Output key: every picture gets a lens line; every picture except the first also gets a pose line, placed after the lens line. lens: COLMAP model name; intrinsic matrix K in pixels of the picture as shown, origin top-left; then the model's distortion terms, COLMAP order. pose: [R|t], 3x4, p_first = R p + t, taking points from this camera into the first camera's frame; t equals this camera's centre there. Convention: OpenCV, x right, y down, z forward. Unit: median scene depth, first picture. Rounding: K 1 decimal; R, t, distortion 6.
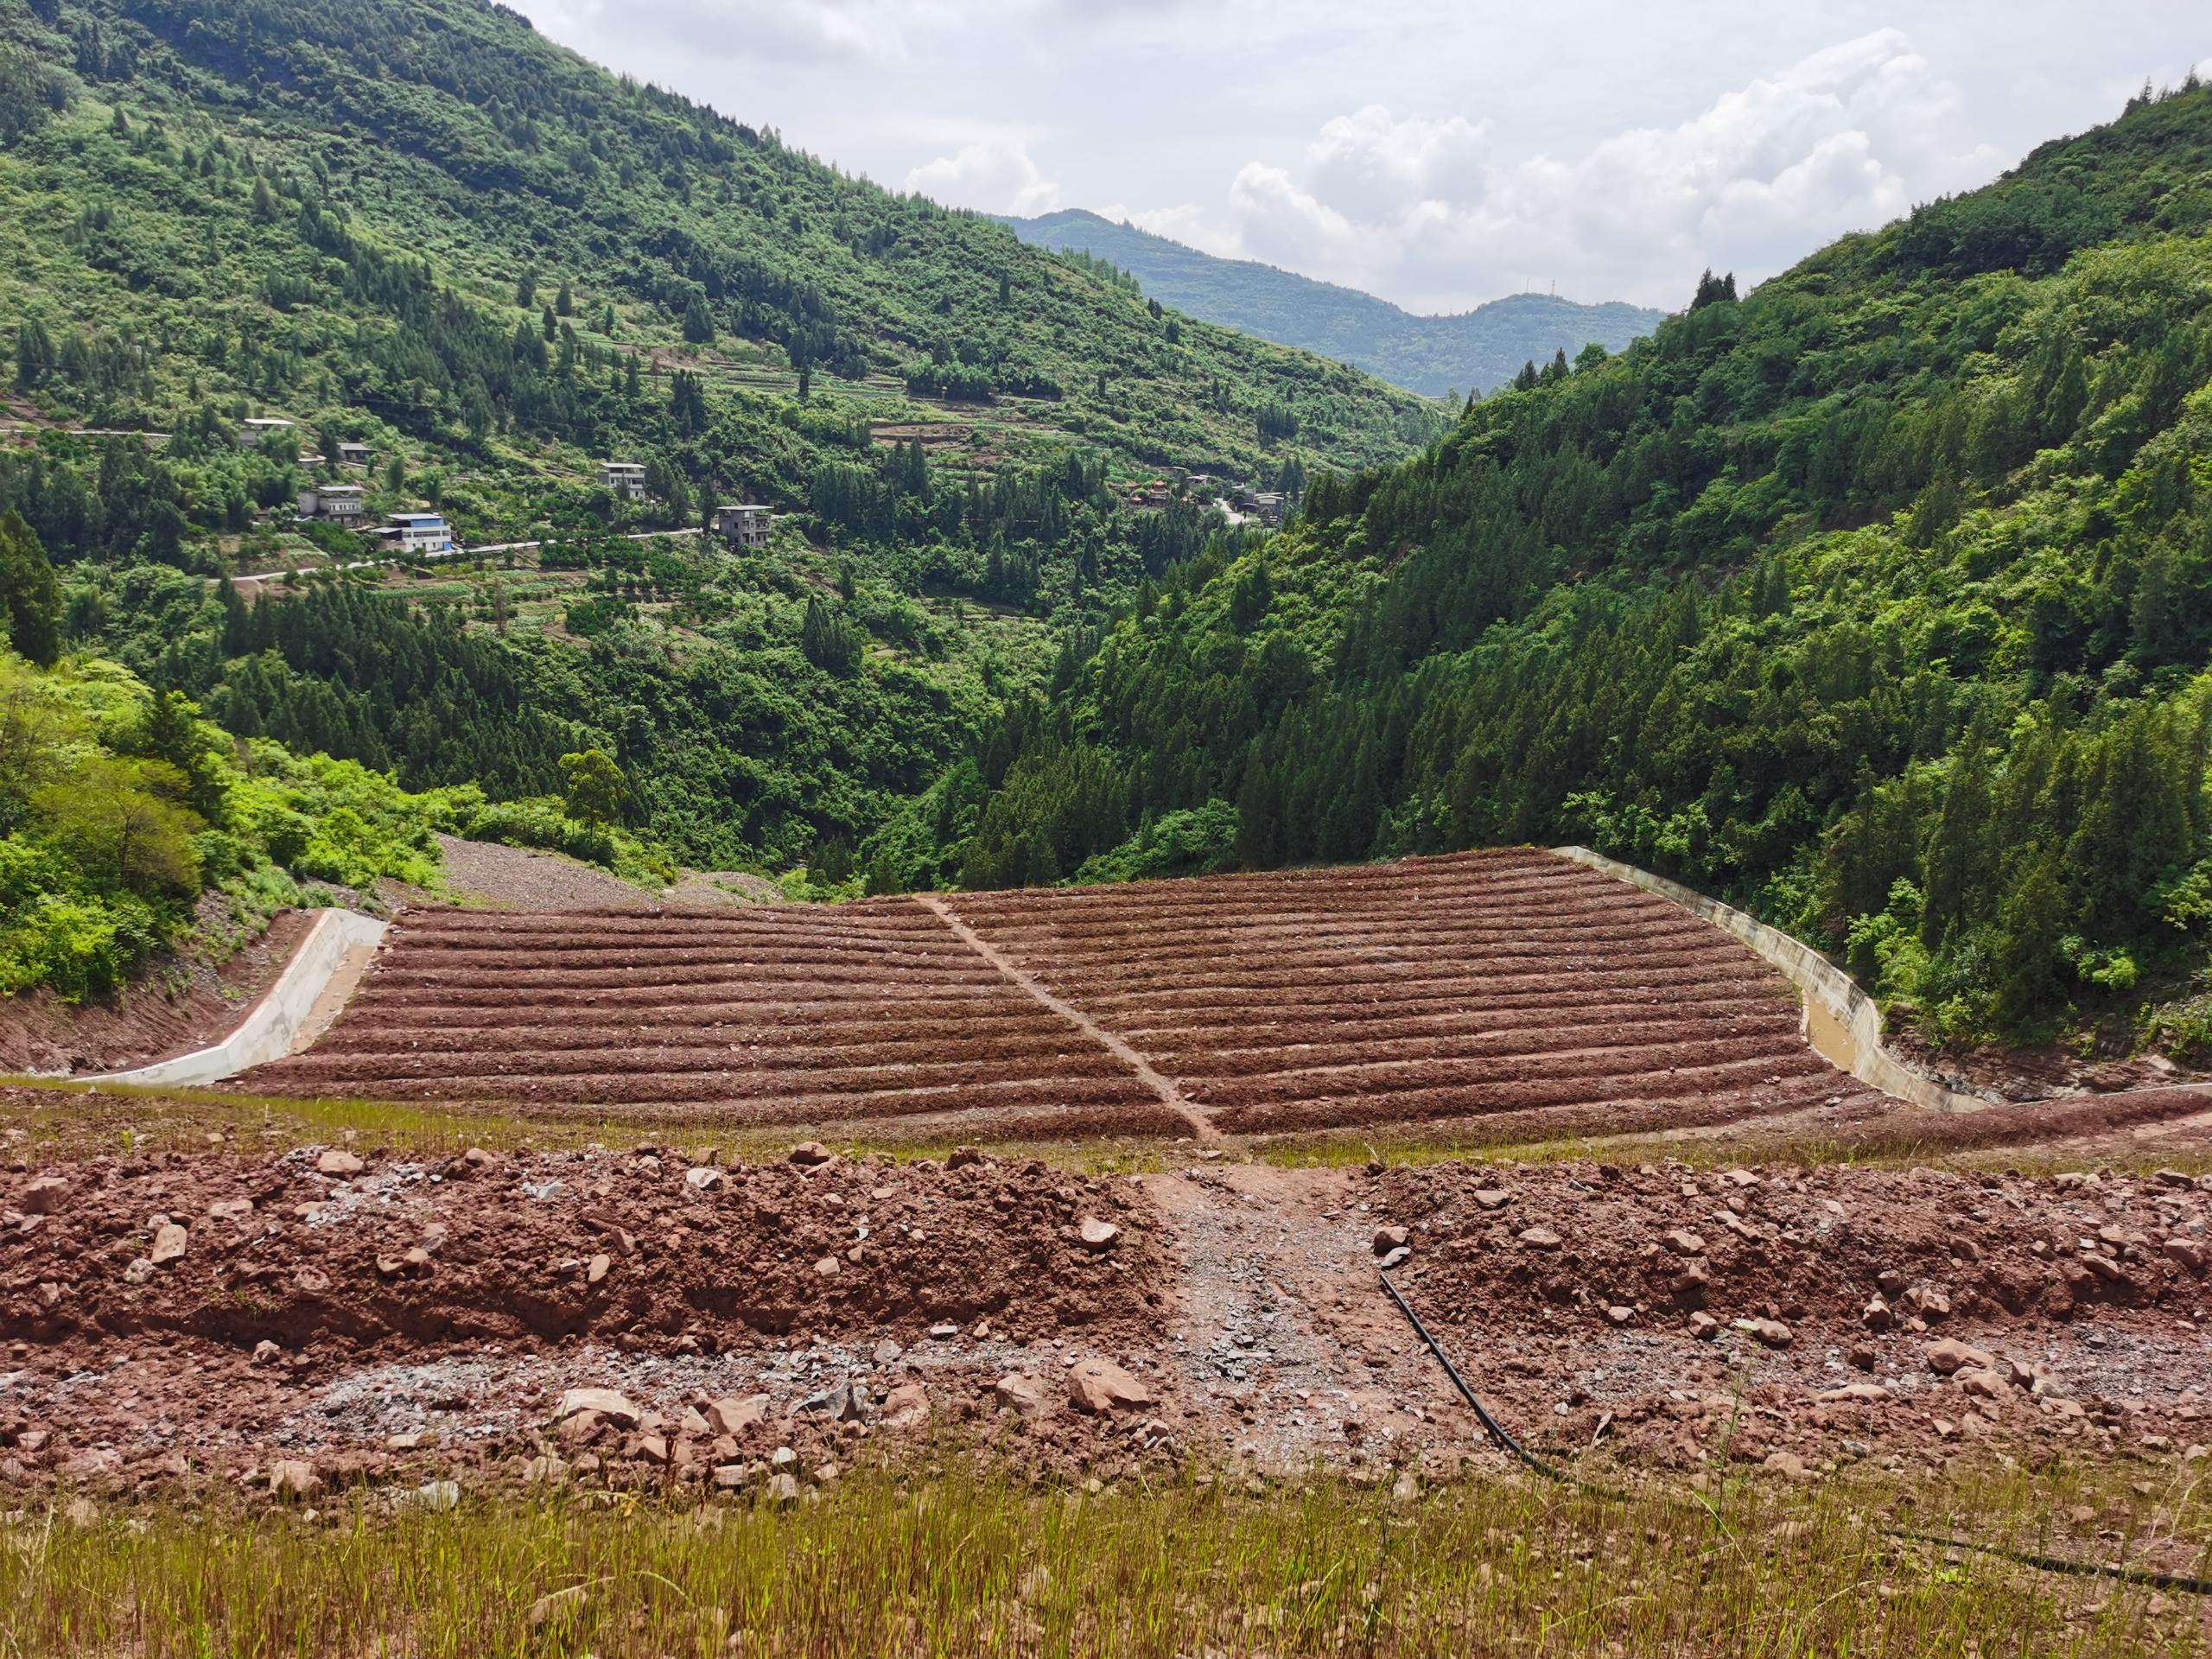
lens RADIAL K [[1698.7, 0, 1101.7], [0, 1698.7, 826.0], [0, 0, 1]] dist [0.042912, -0.018905]
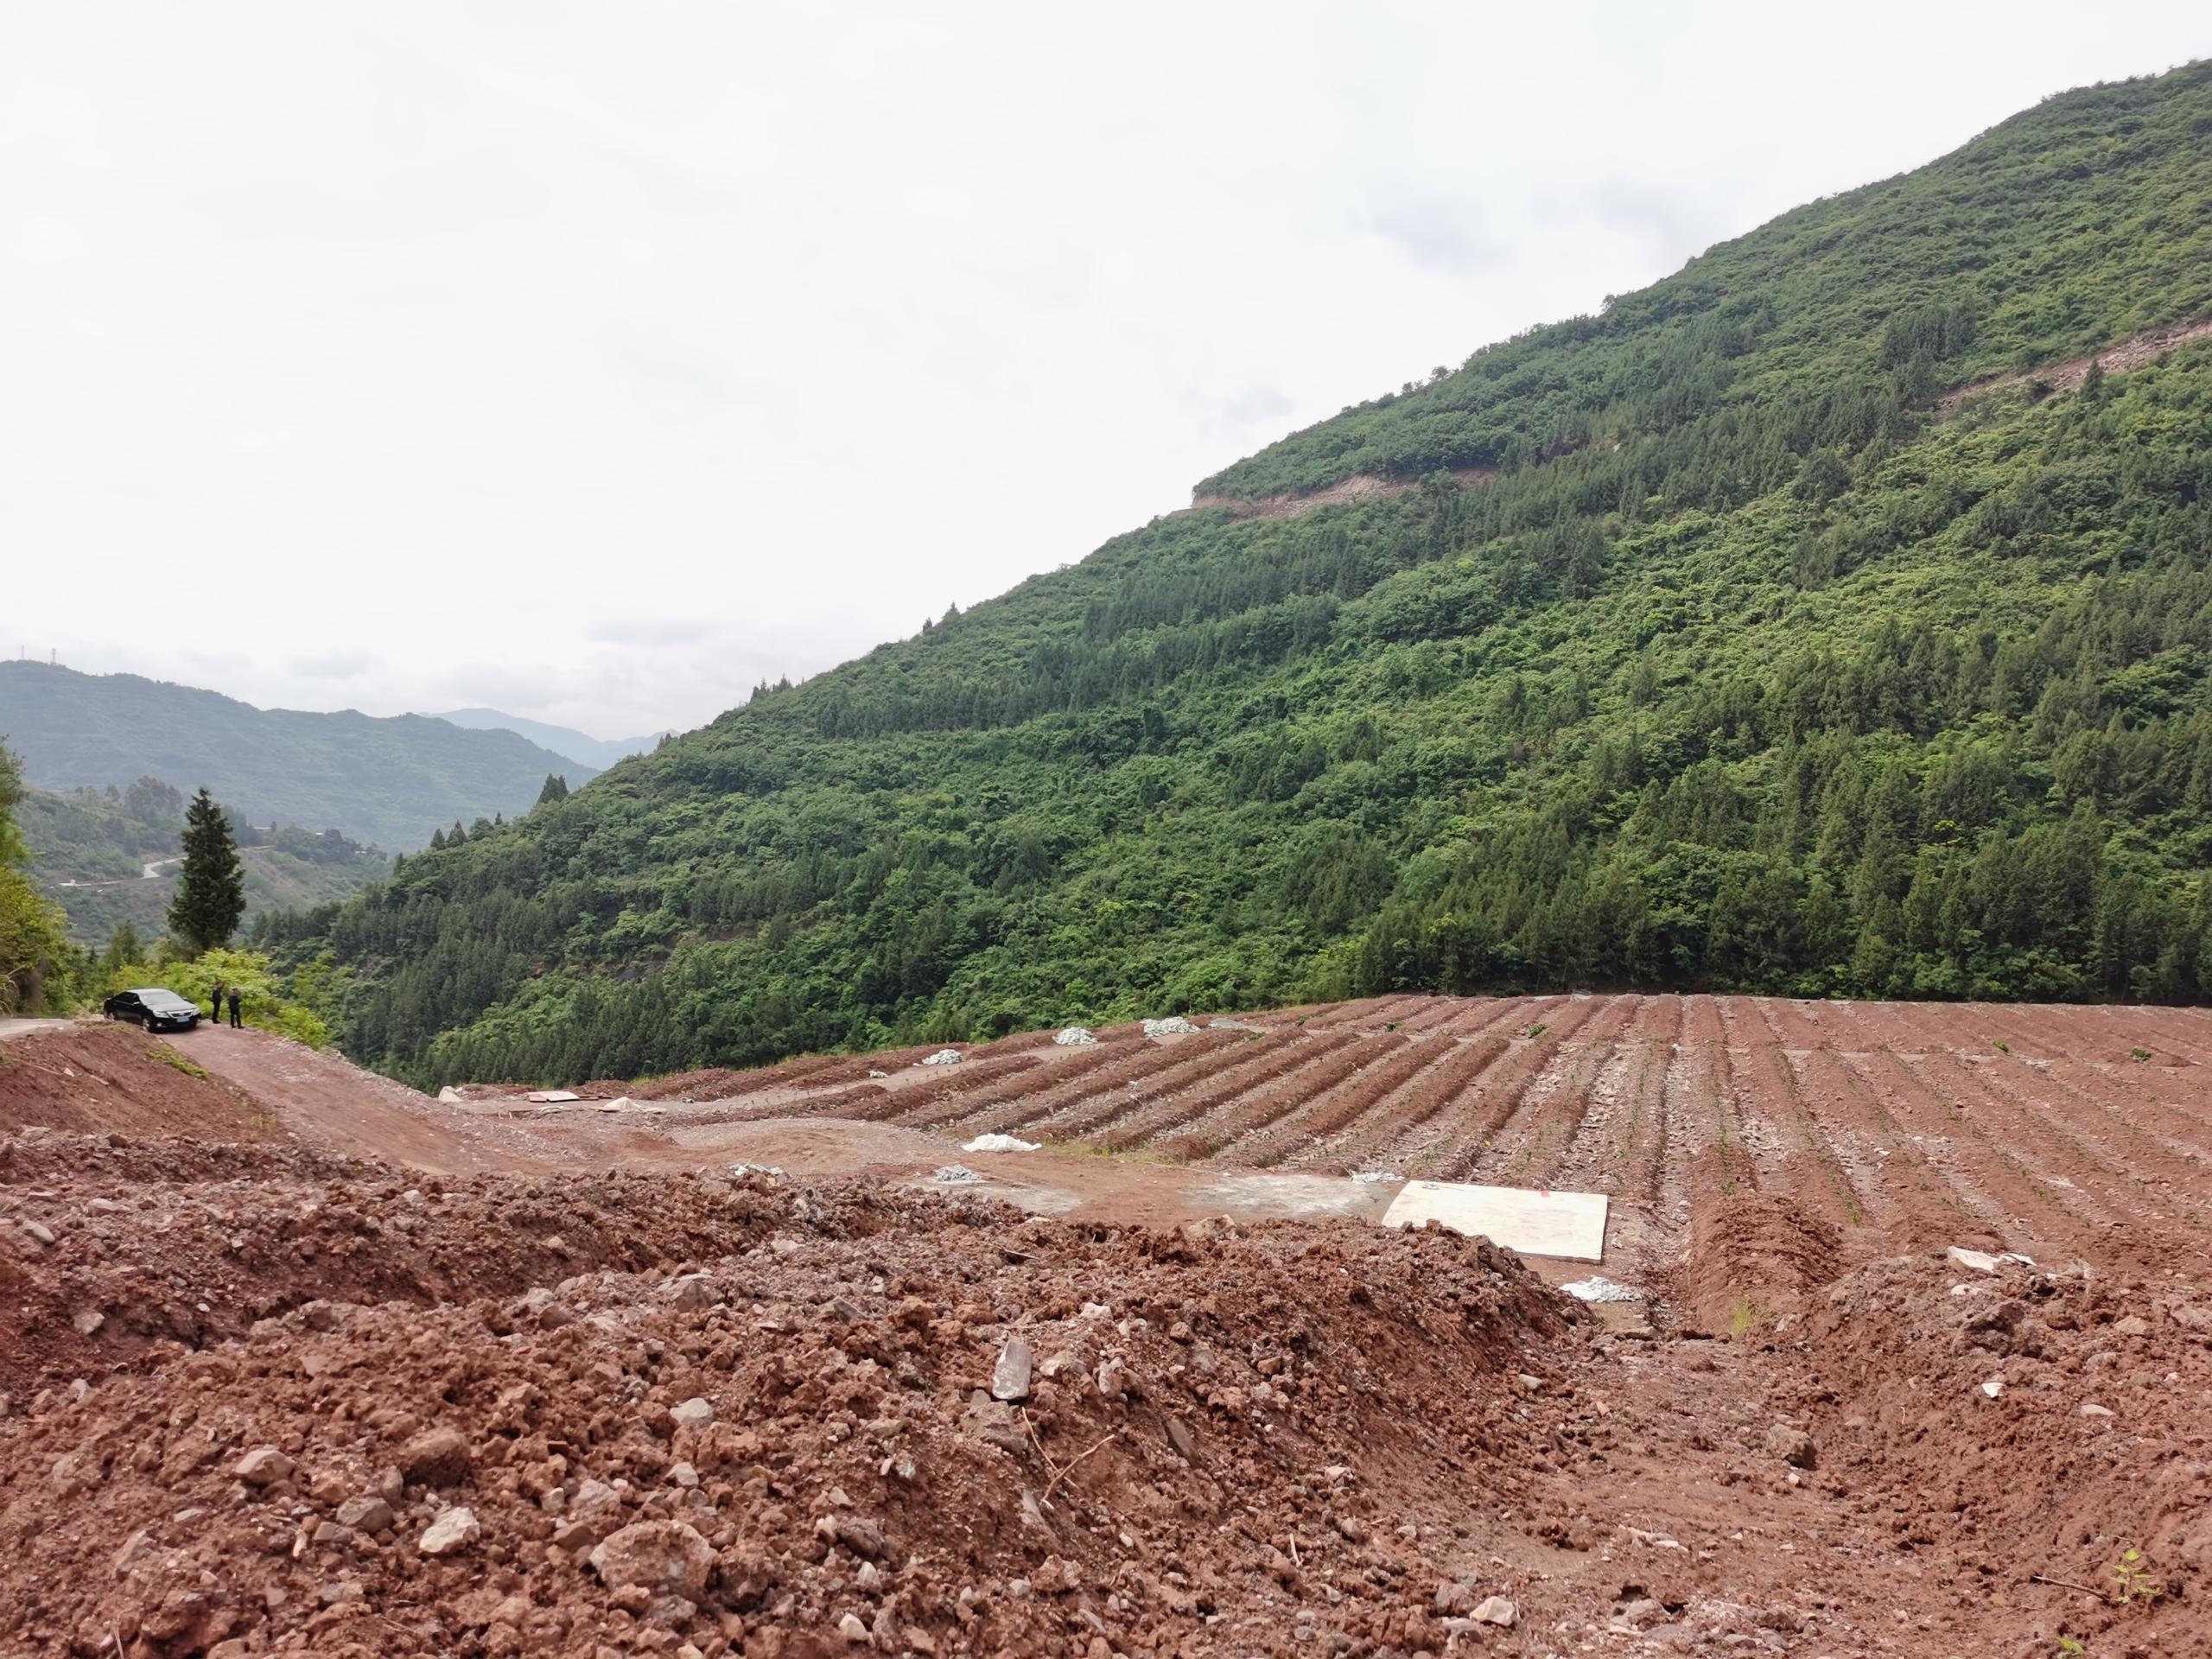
lens RADIAL K [[1698.7, 0, 1101.7], [0, 1698.7, 826.0], [0, 0, 1]] dist [0.042912, -0.018905]
pose [[0.669951, -0.015997, 0.742233, -0.597122], [0.165904, 0.977711, -0.128675, 0.014358], [-0.723631, 0.209346, 0.657673, -0.500853]]
